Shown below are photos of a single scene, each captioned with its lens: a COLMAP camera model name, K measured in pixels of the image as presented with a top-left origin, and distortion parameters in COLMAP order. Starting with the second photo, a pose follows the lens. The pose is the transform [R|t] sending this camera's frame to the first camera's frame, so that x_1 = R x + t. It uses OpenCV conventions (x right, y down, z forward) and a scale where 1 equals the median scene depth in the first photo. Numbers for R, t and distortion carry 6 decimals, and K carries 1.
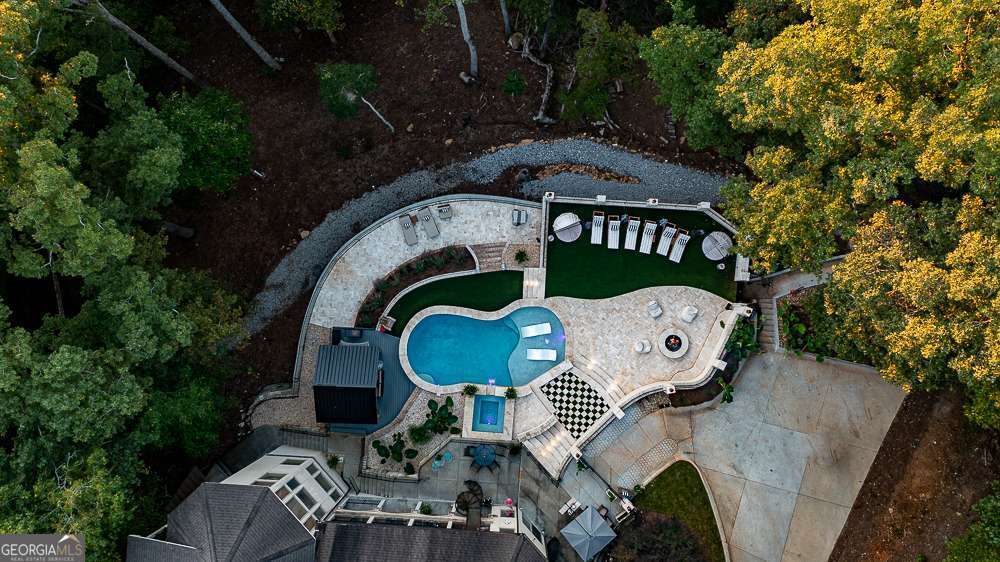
lens RADIAL K [[822.5, 0, 501.1], [0, 822.5, 281.0], [0, 0, 1]] dist [-0.033703, 0.001891]
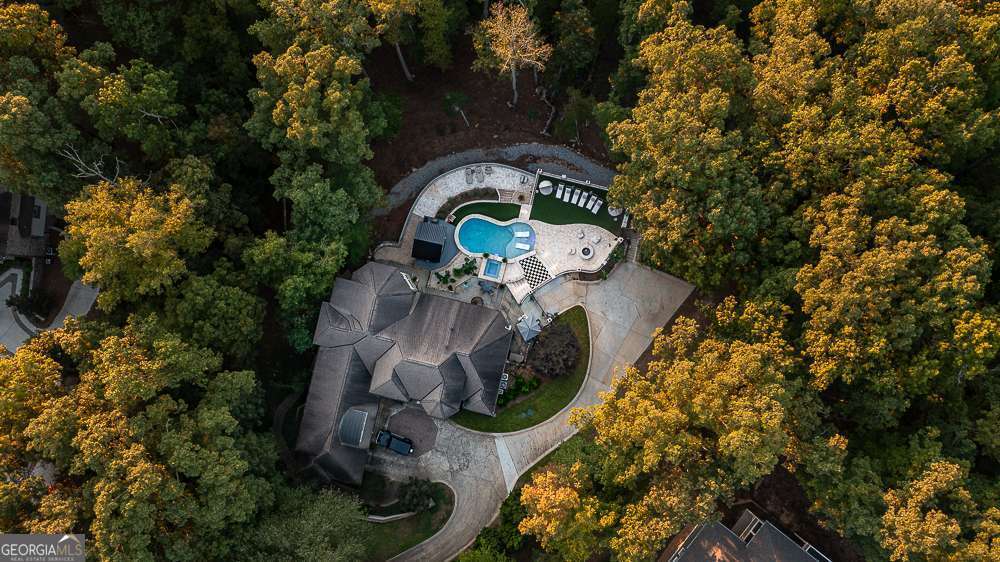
lens RADIAL K [[822.5, 0, 496.9], [0, 822.5, 281.9], [0, 0, 1]] dist [-0.033703, 0.001891]
pose [[0.983942, 0.178316, -0.007799, 0.017858], [-0.178258, 0.983954, 0.007608, 0.174715], [0.009030, -0.006096, 0.999941, -1.073656]]
